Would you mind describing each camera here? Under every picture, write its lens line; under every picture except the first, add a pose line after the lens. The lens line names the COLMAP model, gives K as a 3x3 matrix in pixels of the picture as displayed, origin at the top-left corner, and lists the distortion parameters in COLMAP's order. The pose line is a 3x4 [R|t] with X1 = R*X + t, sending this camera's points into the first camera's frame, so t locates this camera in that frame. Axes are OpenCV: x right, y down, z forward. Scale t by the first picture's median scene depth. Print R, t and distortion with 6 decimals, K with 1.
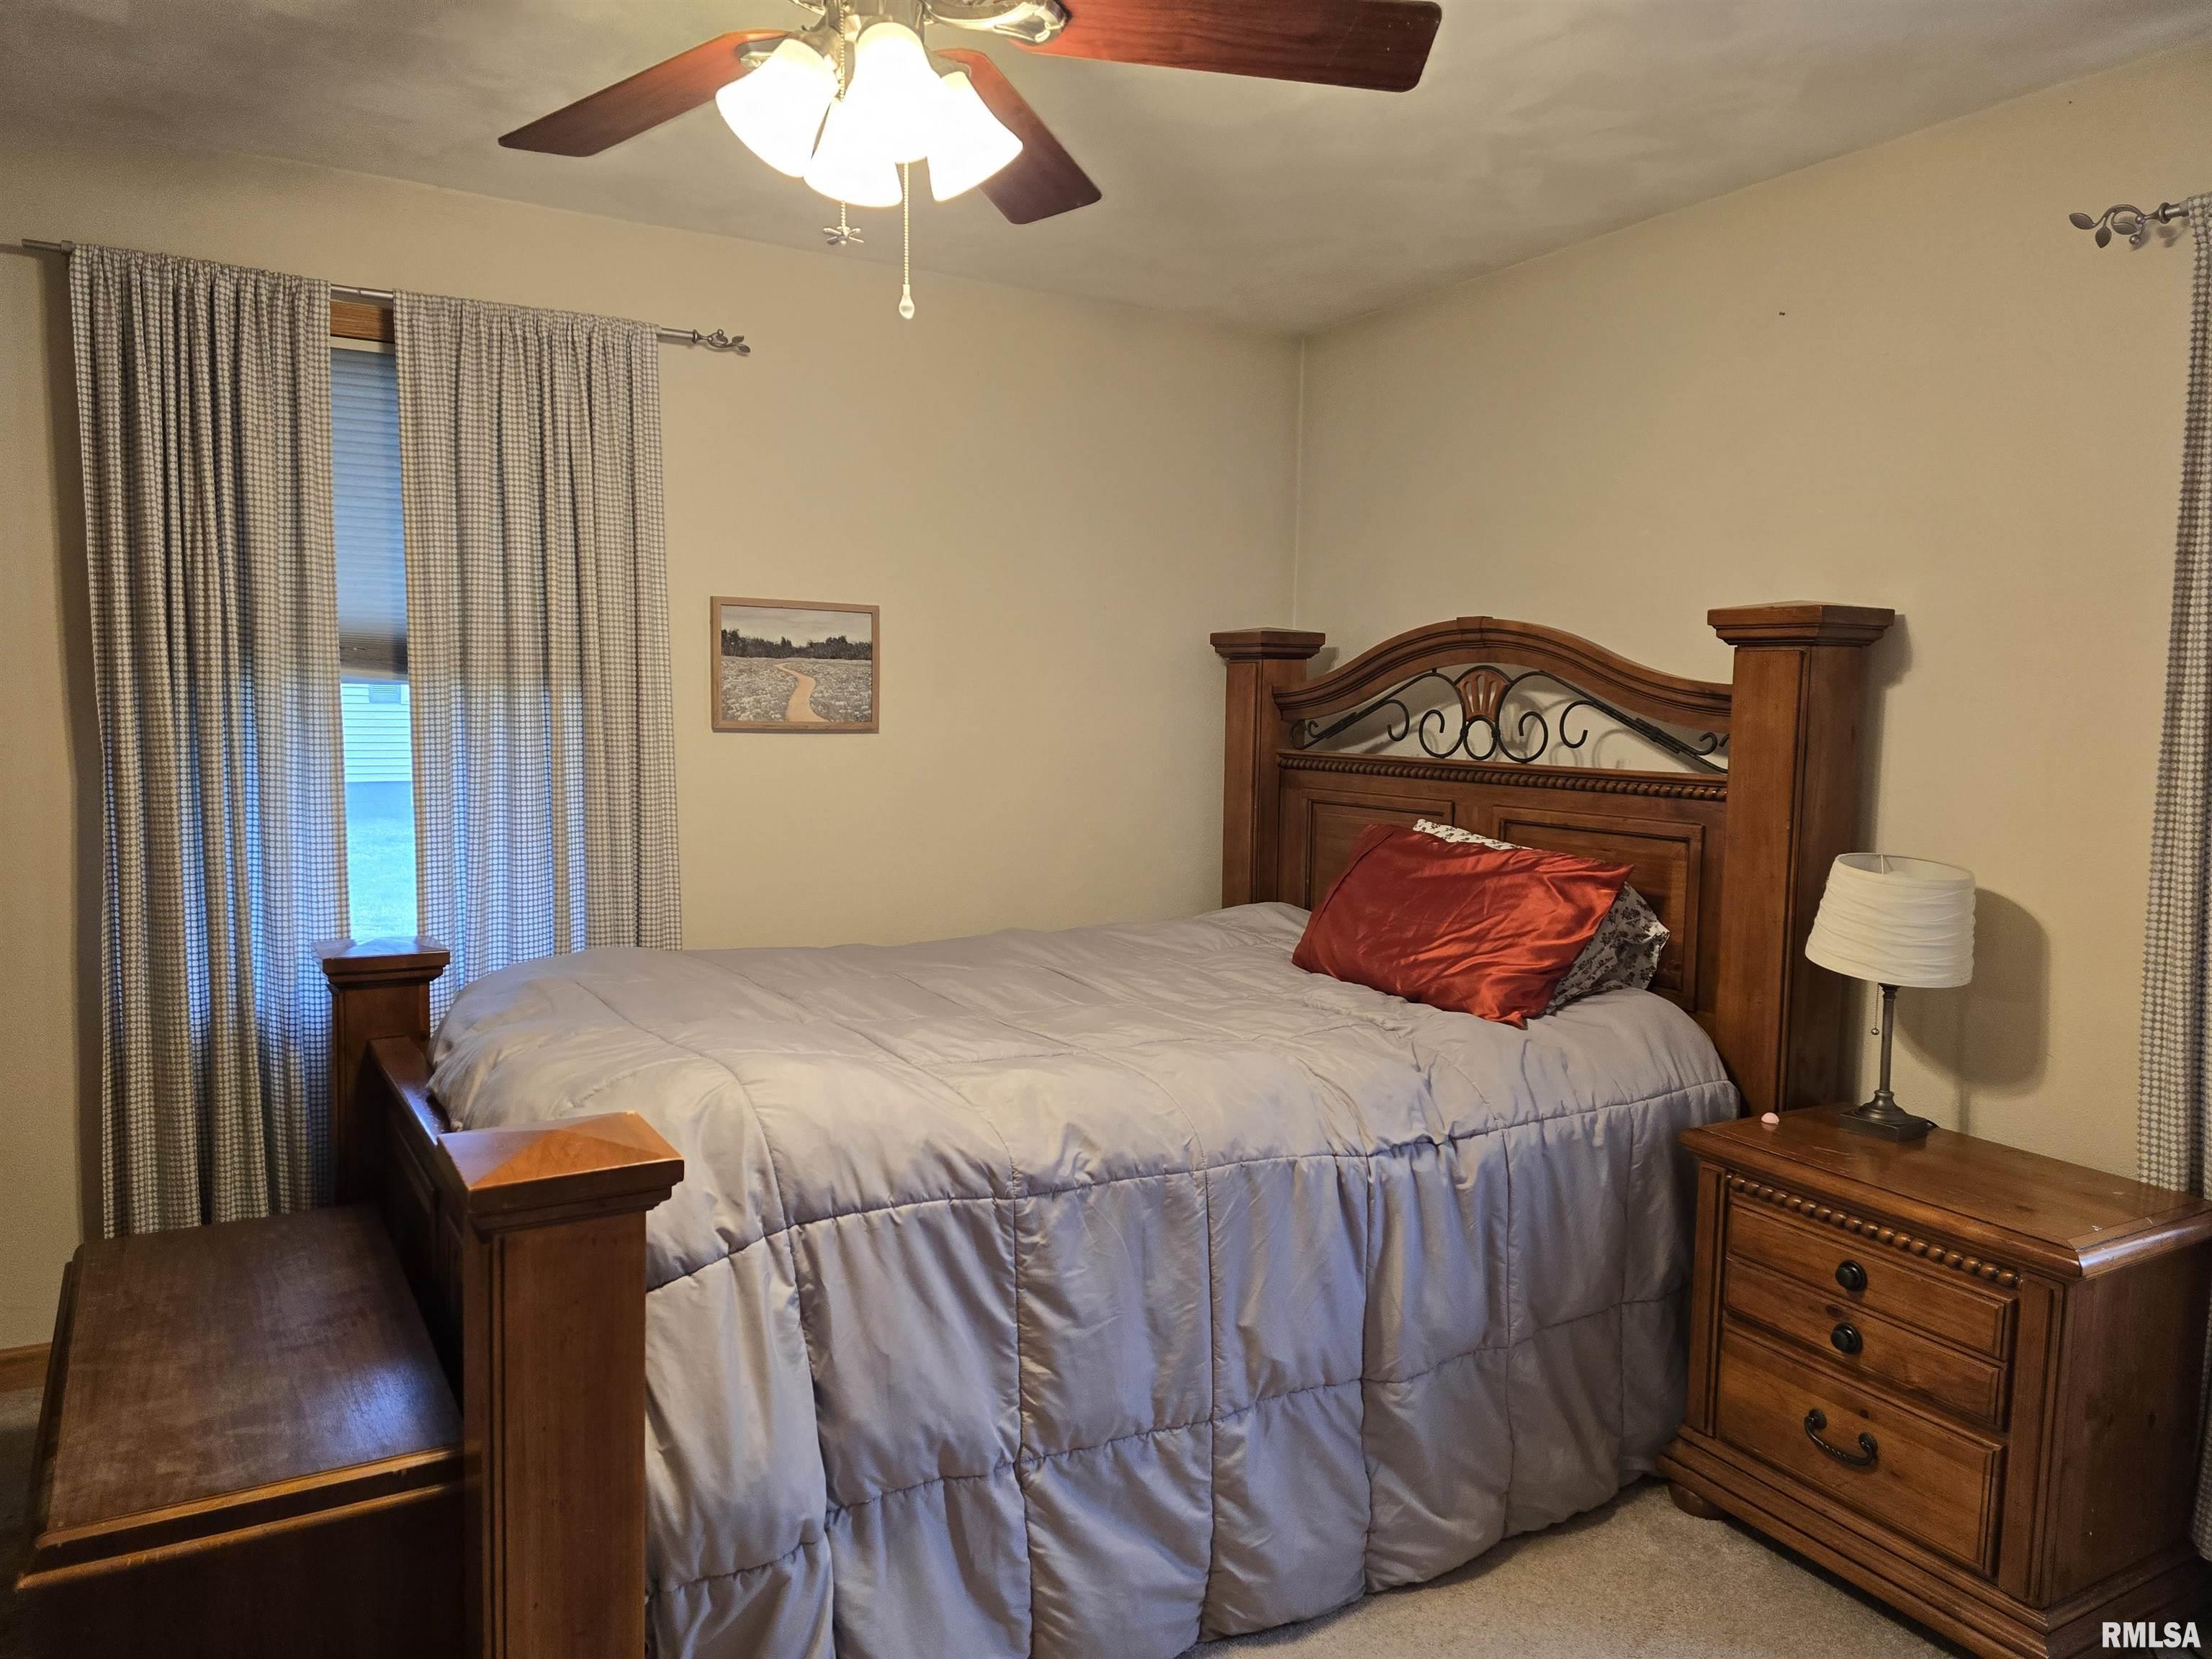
lens RADIAL K [[1485.7, 0, 1100.9], [0, 1485.7, 837.3], [0, 0, 1]] dist [0.079739, -0.078973]
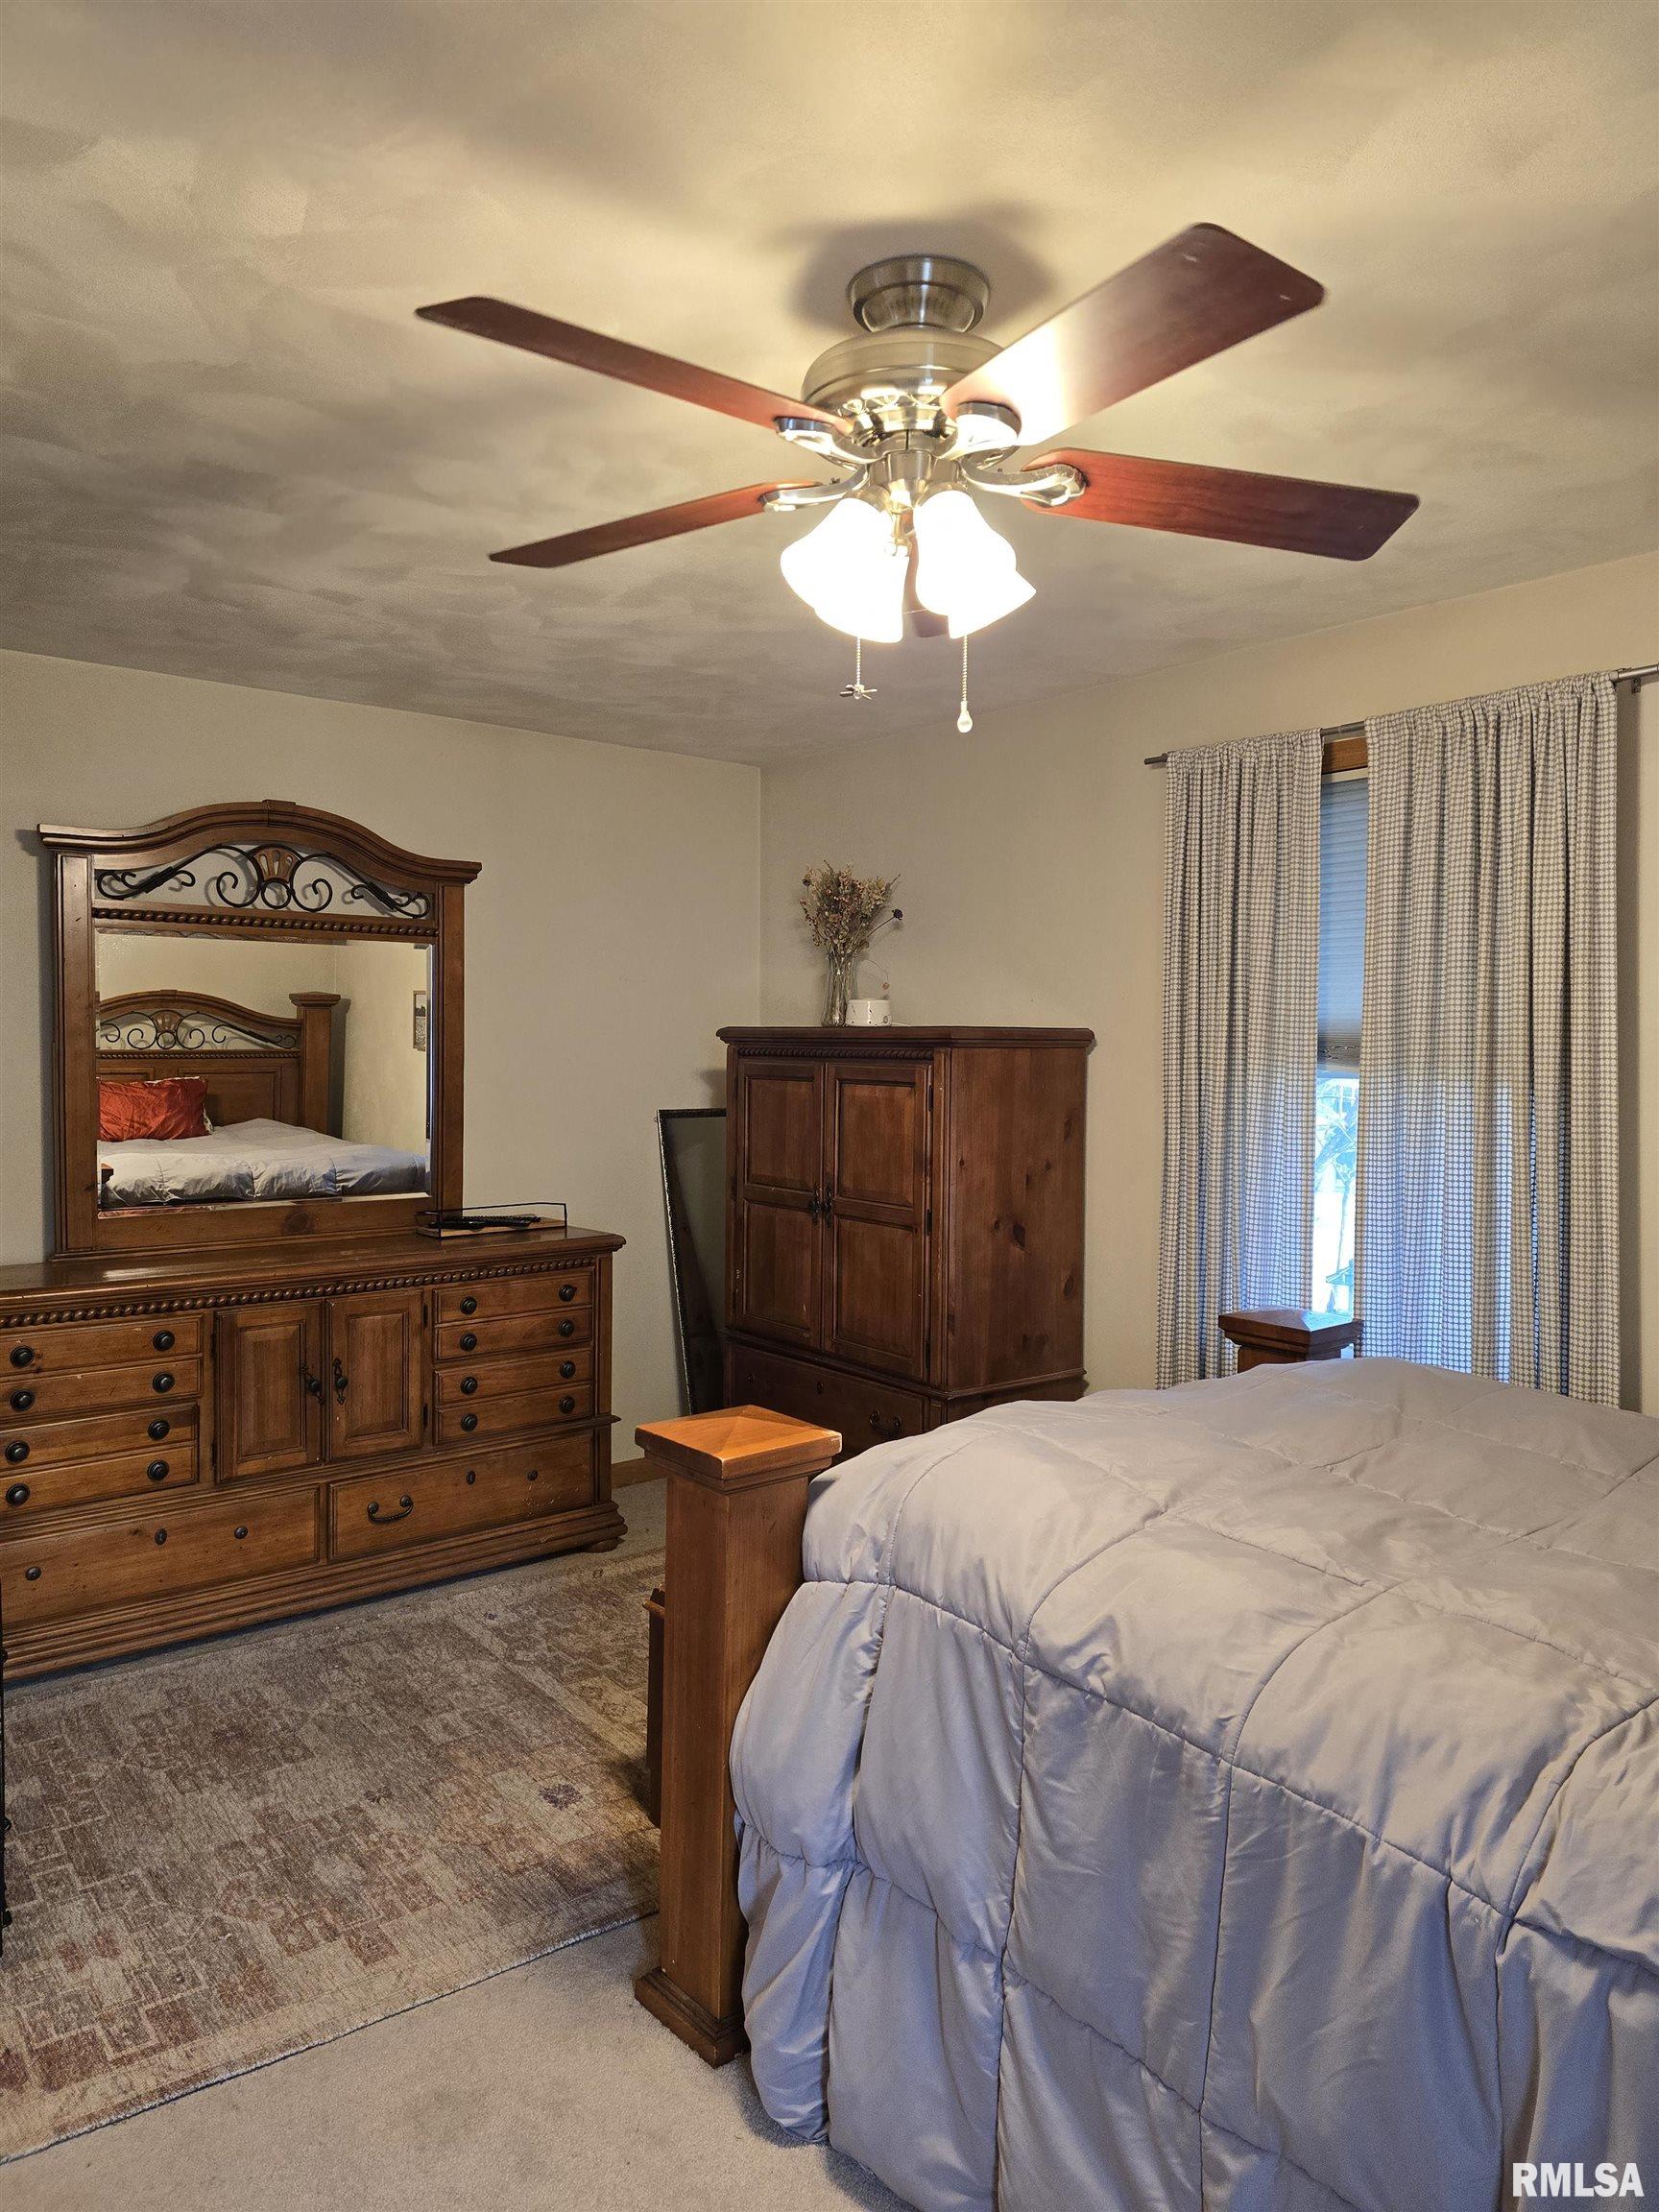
lens RADIAL K [[1485.7, 0, 835.7], [0, 1485.7, 1105.9], [0, 0, 1]] dist [0.079739, -0.078973]
pose [[0.166619, 0.026852, -0.985656, 0.619637], [-0.099799, 0.994955, 0.010235, -0.067706], [0.980958, 0.096662, 0.168459, 0.547964]]
